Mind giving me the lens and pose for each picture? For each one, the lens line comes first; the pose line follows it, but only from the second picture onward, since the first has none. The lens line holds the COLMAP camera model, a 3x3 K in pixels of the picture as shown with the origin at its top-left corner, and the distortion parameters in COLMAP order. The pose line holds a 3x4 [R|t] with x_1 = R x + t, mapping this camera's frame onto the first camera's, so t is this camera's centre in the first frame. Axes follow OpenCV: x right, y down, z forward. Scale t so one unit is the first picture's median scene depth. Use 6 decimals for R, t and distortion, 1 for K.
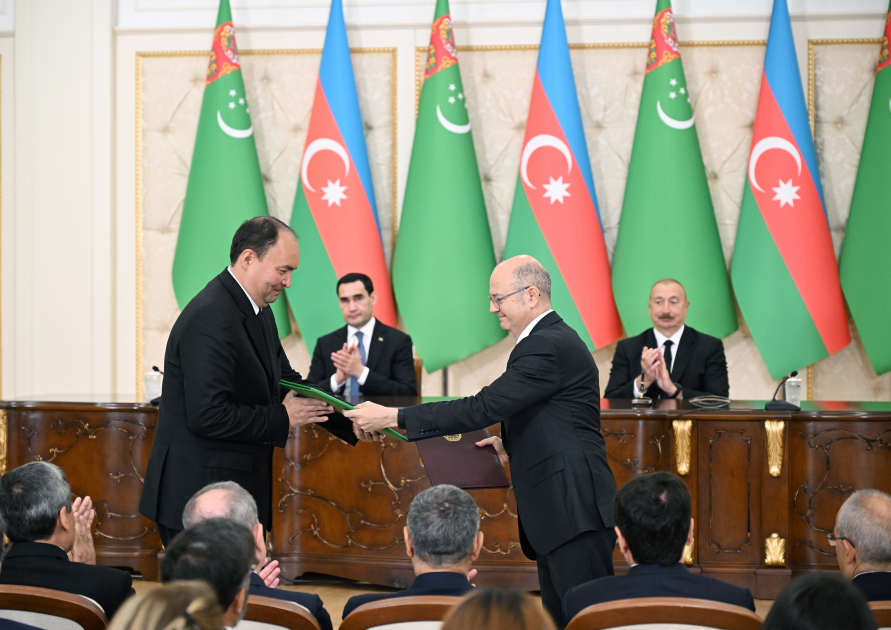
lens RADIAL K [[2592.2, 0, 445.5], [0, 2592.2, 315.0], [0, 0, 1]] dist [-0.027799, -0.413940]
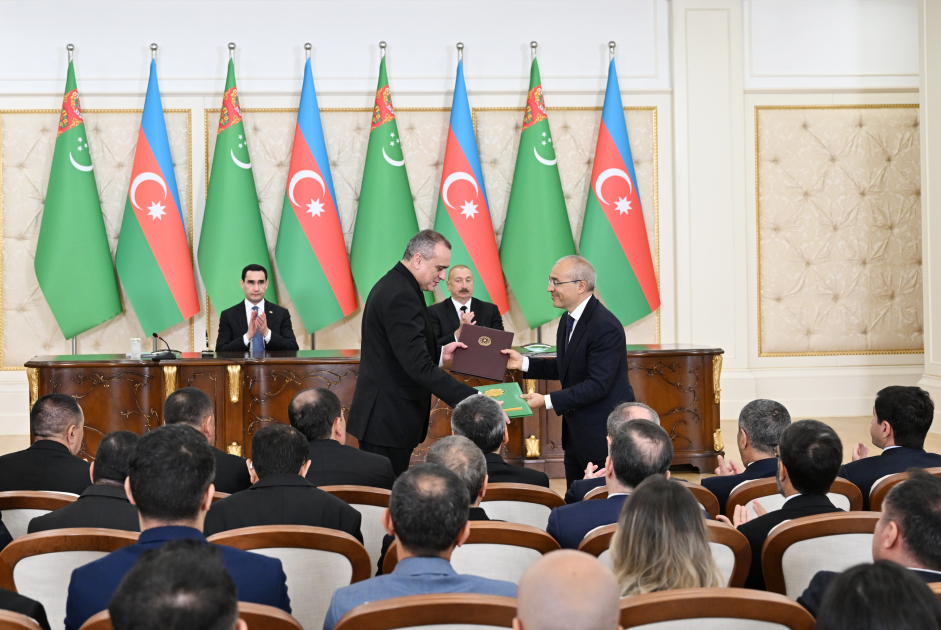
lens RADIAL K [[1759.6, 0, 358.7], [0, 1759.6, 226.3], [0, 0, 1]] dist [-0.002792, -0.047355]
pose [[0.950198, -0.006631, 0.311578, -0.237050], [0.019389, 0.999095, -0.037869, 0.000160], [-0.311045, 0.042024, 0.949466, 0.050525]]
